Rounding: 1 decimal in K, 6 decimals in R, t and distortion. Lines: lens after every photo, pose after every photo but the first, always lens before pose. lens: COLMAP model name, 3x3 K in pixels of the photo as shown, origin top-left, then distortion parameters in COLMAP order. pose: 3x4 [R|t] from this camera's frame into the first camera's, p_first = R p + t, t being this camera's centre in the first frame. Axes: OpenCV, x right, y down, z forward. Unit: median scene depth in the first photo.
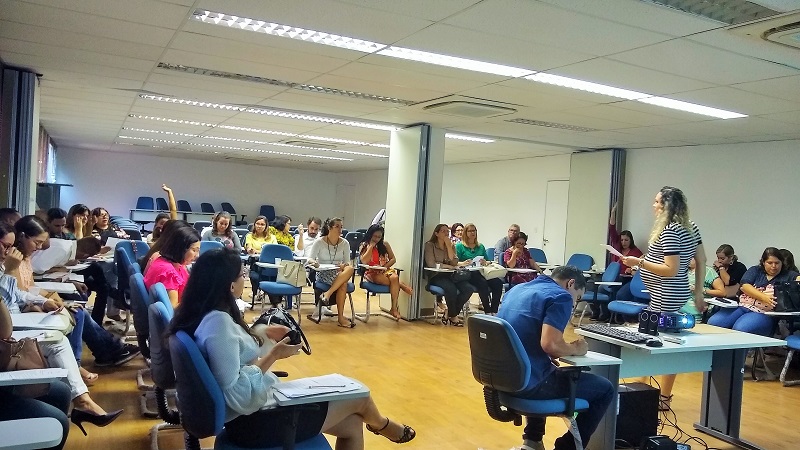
lens RADIAL K [[632.2, 0, 403.4], [0, 632.2, 224.1], [0, 0, 1]] dist [-0.011429, 0.002289]
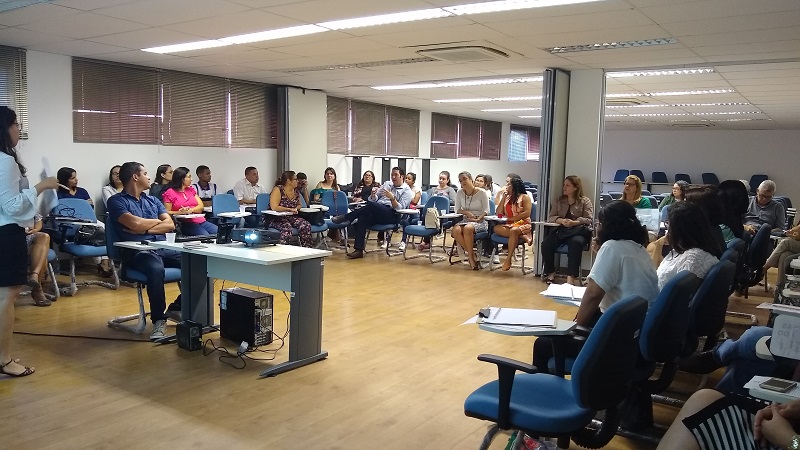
lens RADIAL K [[632.2, 0, 402.7], [0, 632.2, 223.6], [0, 0, 1]] dist [-0.011429, 0.002289]
pose [[0.479764, 0.035612, -0.876674, 1.084120], [-0.017115, 0.999366, 0.031230, 0.065694], [0.877230, 0.000021, 0.480070, 0.497873]]
